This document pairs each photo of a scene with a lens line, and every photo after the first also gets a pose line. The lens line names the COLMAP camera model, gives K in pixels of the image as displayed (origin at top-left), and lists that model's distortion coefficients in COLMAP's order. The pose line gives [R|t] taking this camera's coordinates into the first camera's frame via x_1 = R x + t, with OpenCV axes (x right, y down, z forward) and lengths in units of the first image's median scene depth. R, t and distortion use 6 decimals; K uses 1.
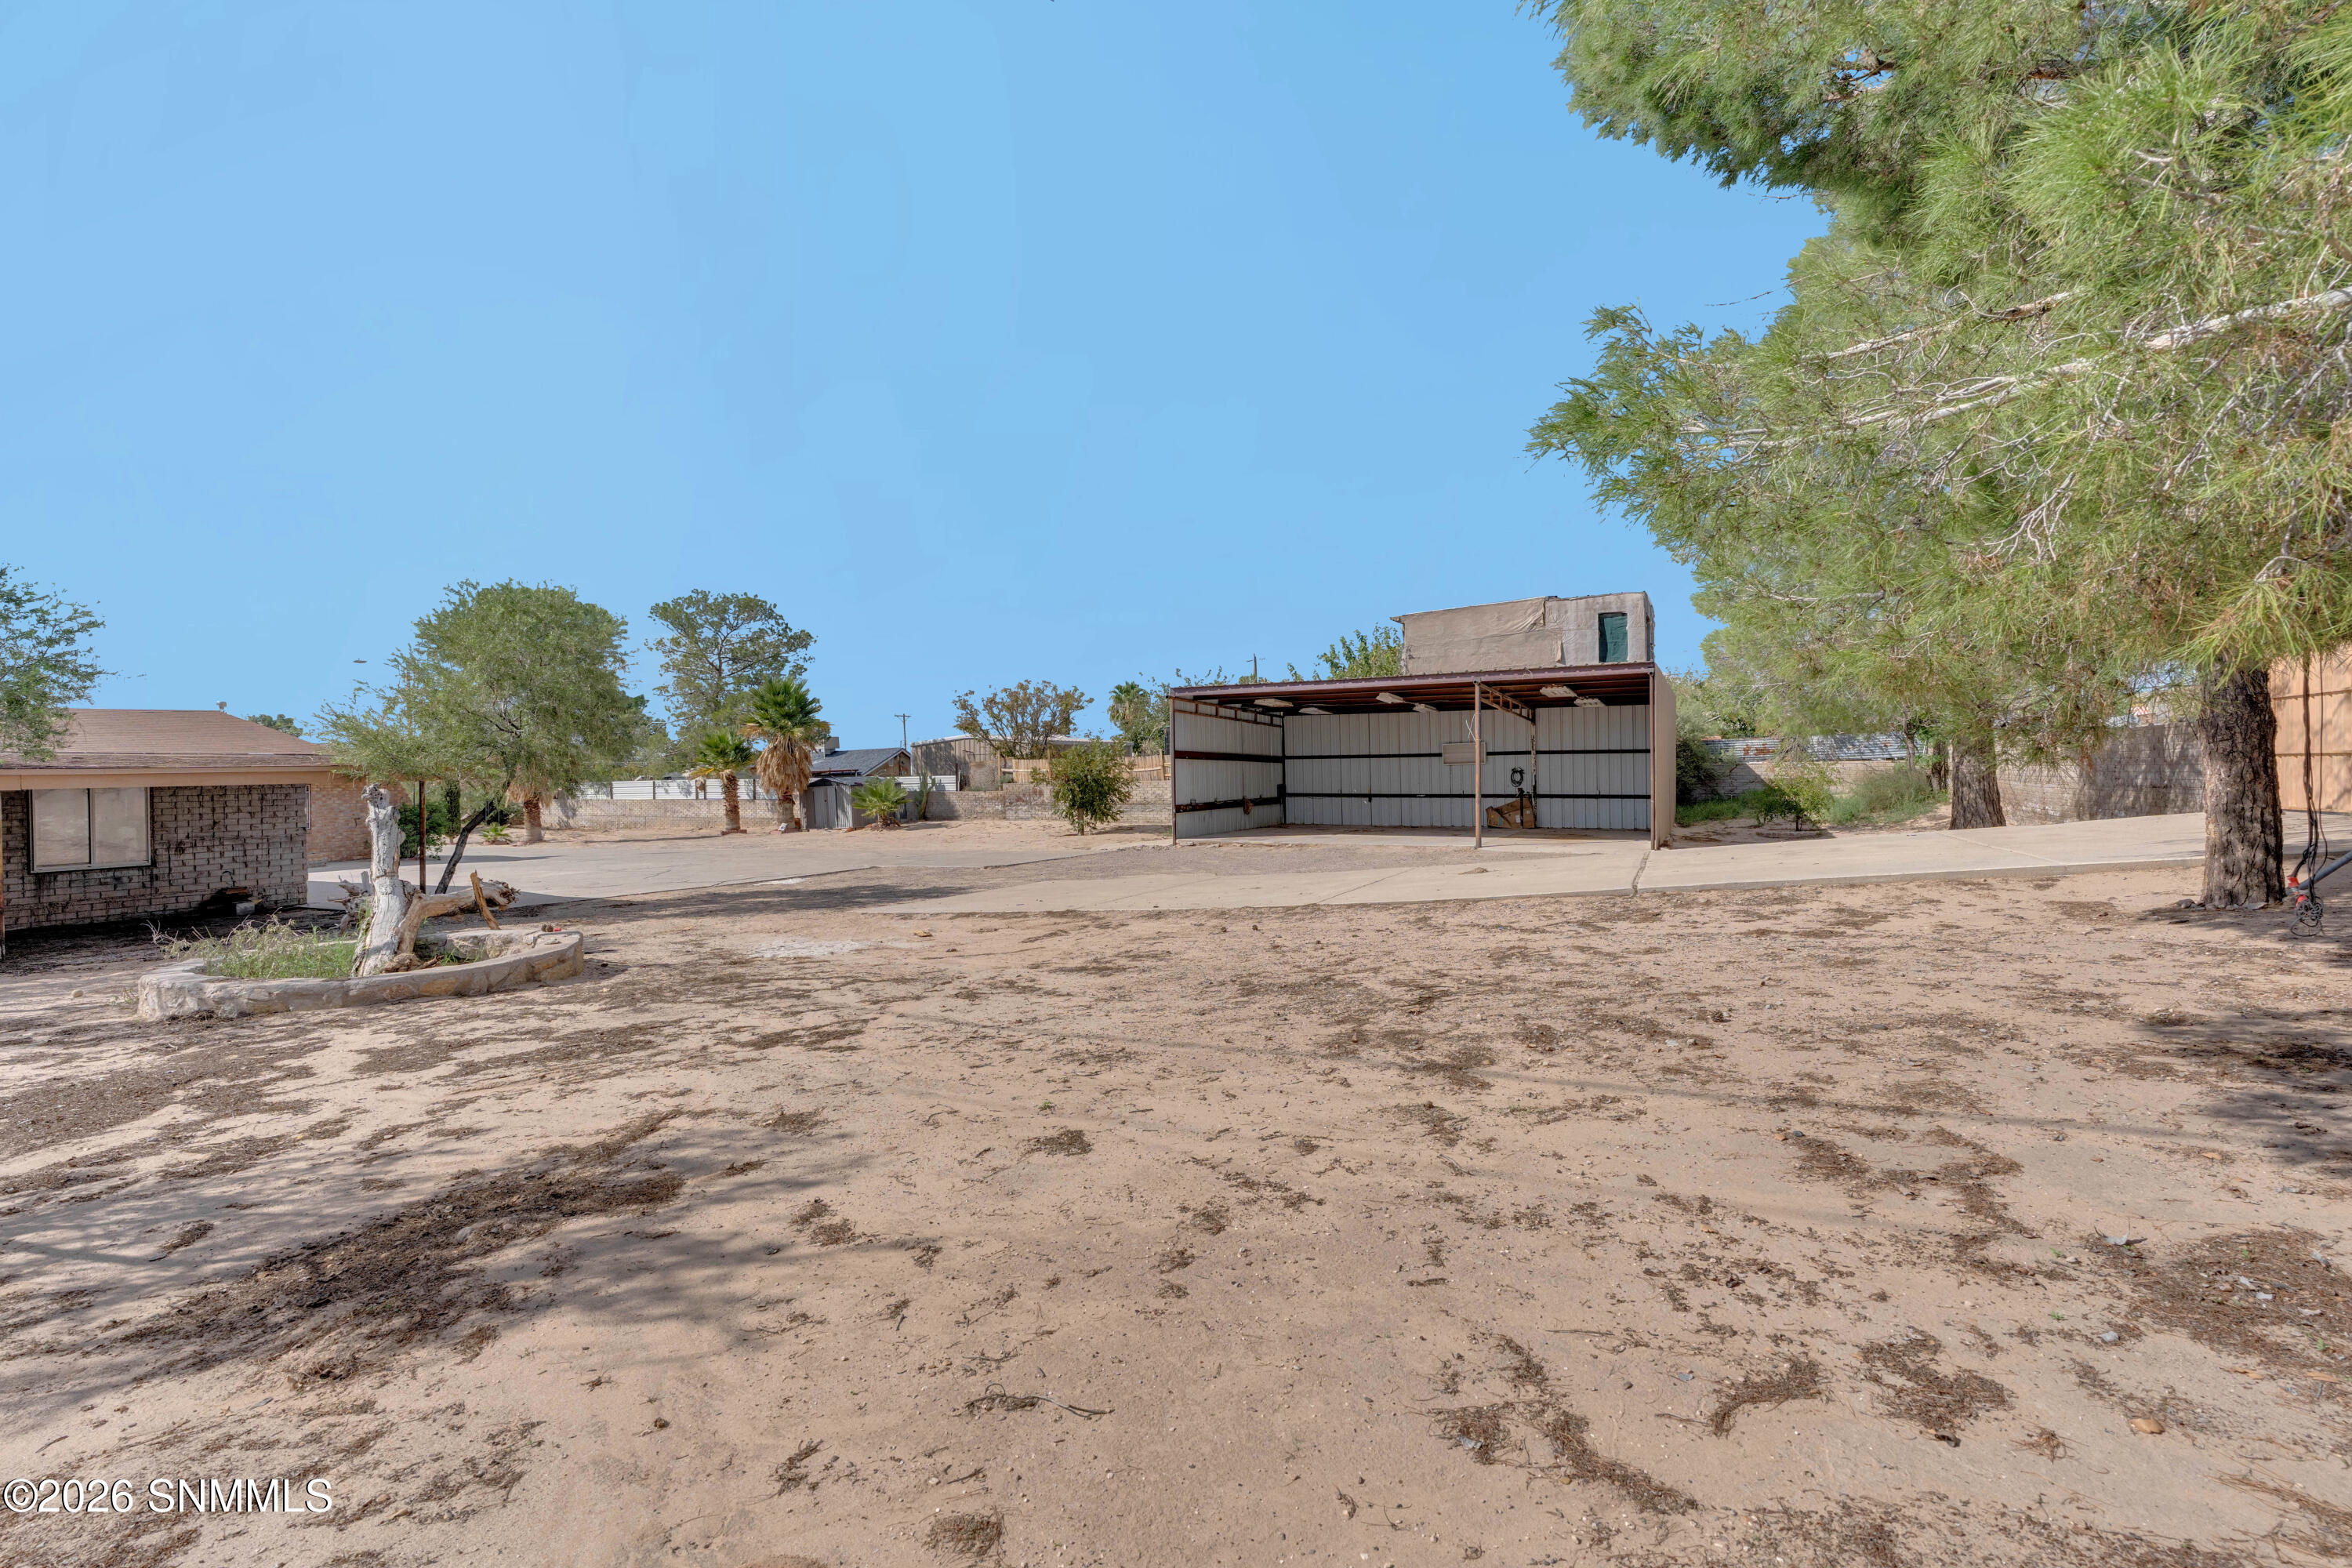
lens RADIAL K [[1053.0, 0, 1178.5], [0, 1053.0, 776.0], [0, 0, 1]] dist [-0.003581, 0.001055]
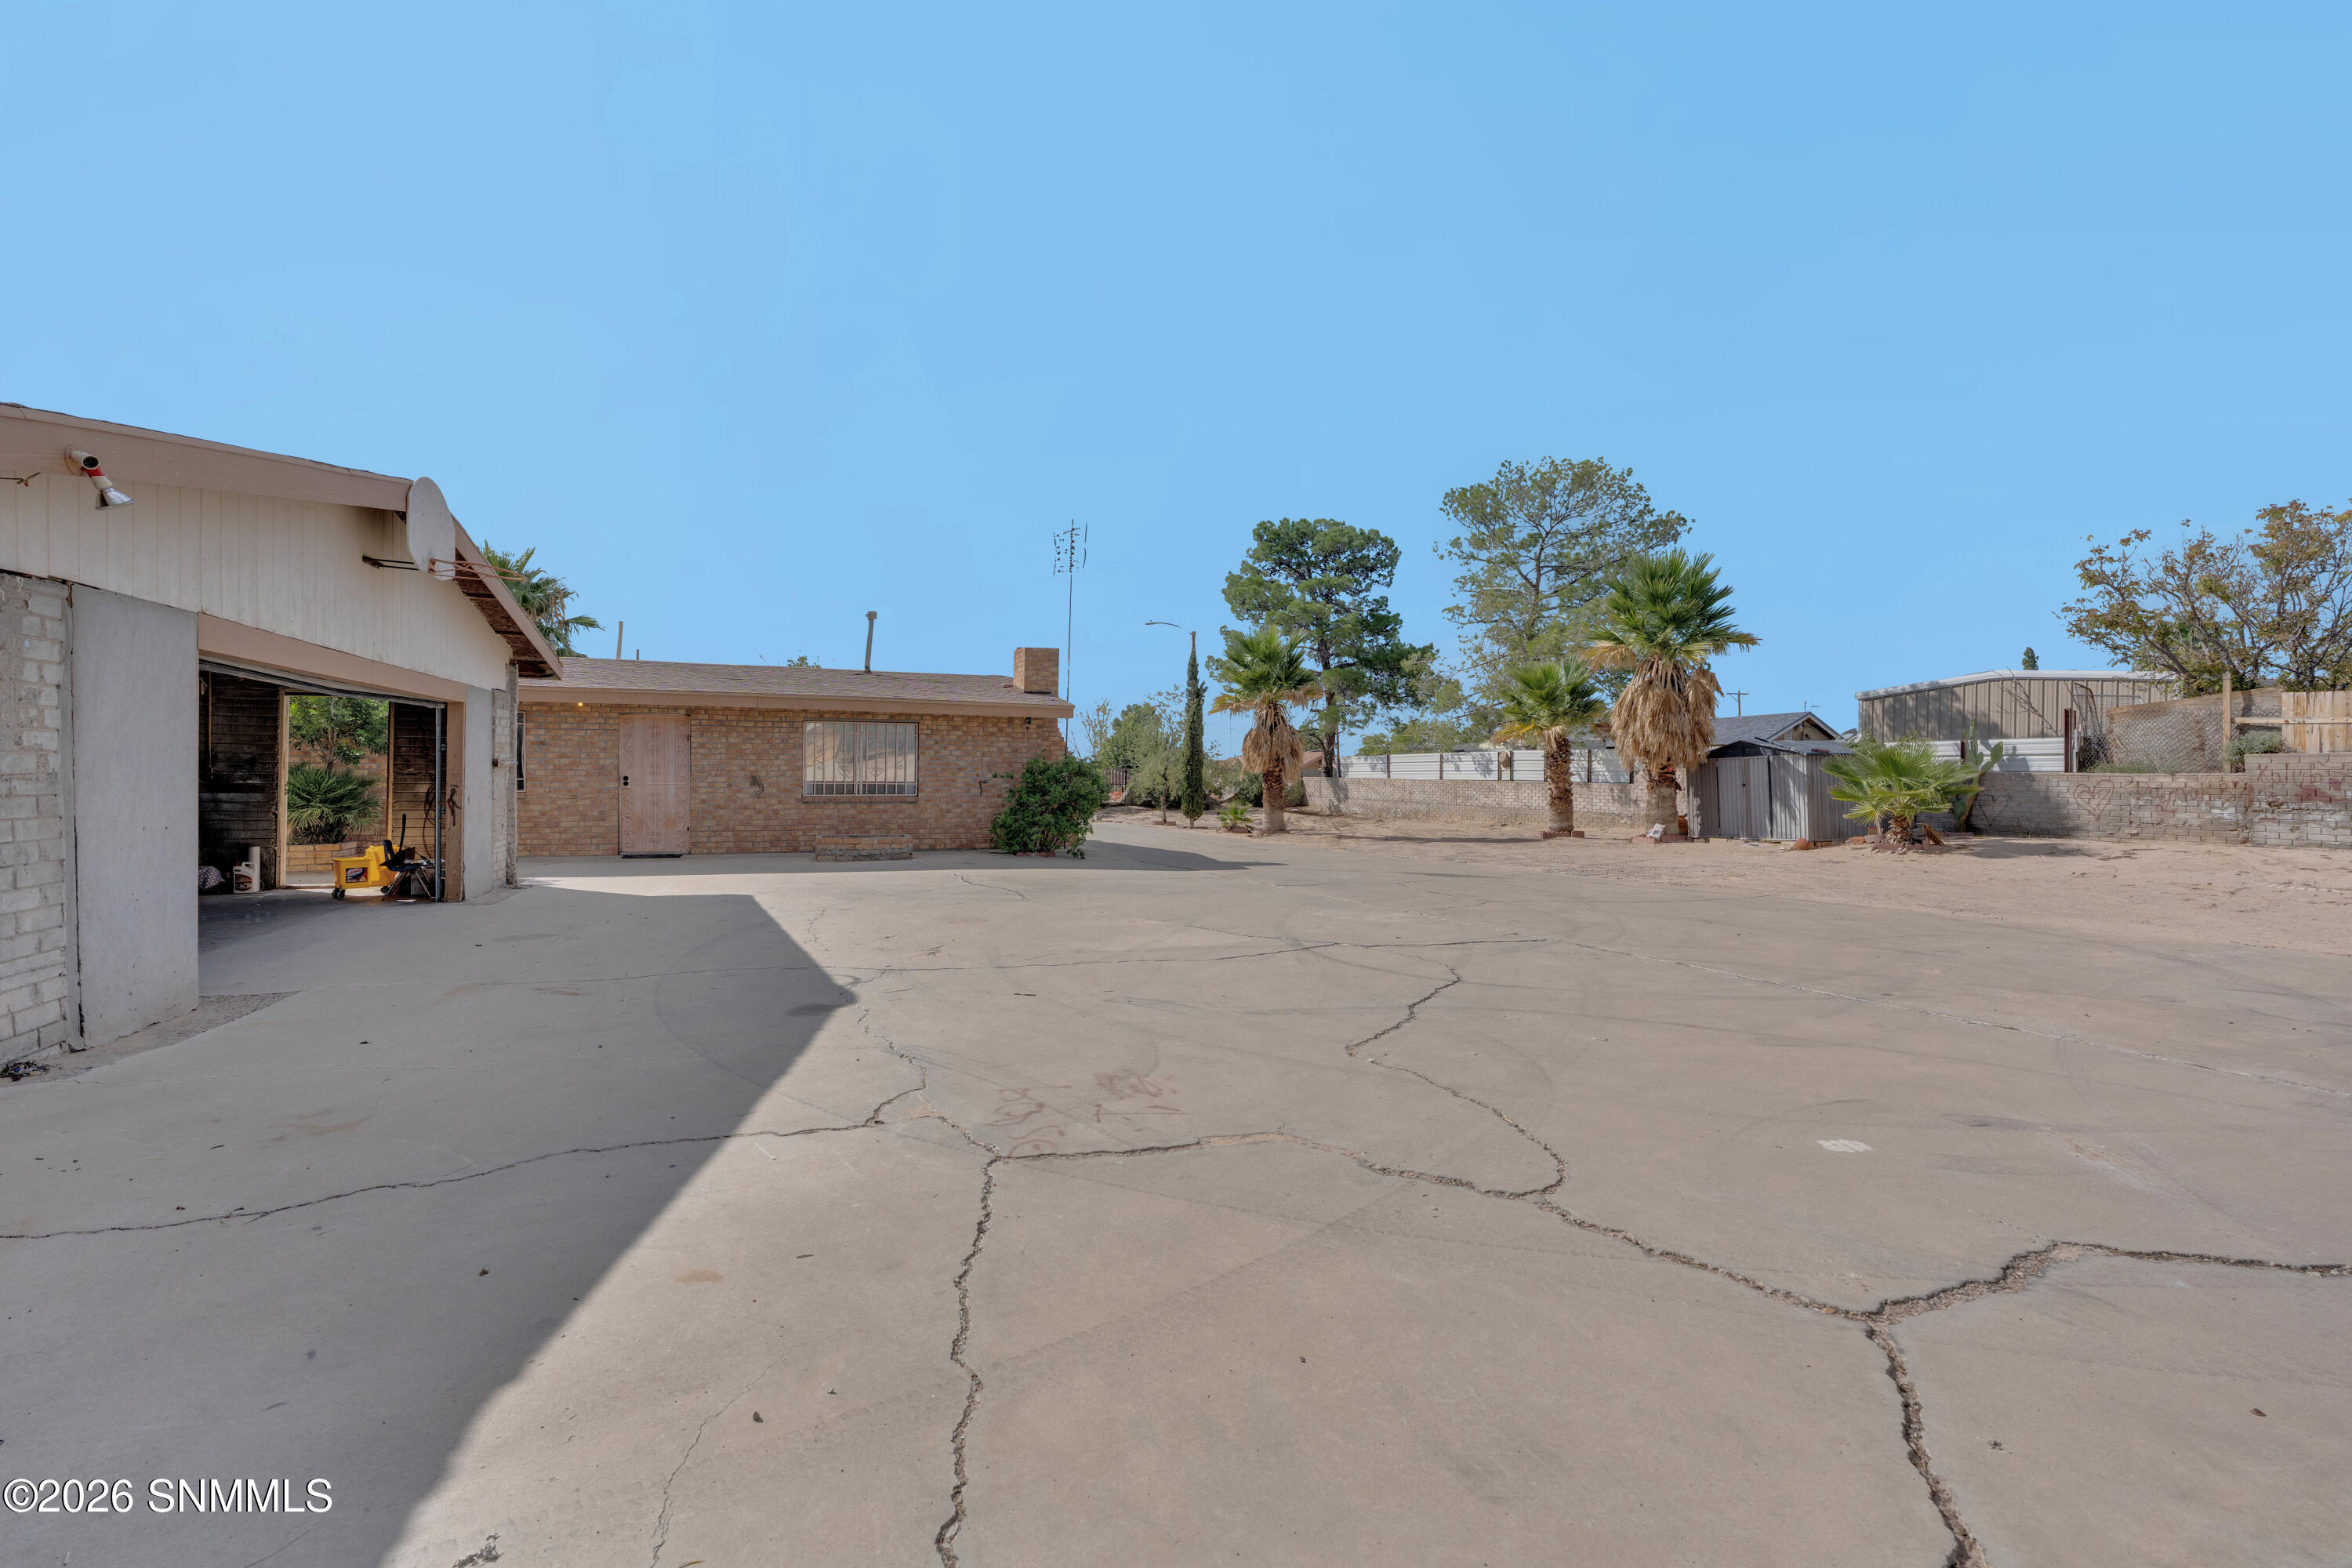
lens RADIAL K [[1047.5, 0, 1178.0], [0, 1047.5, 773.6], [0, 0, 1]] dist [-0.006158, 0.000920]
pose [[0.755518, 0.022692, -0.654735, -0.204466], [-0.022479, 0.999709, 0.008709, 0.019033], [0.654742, 0.008138, 0.755808, 0.420269]]
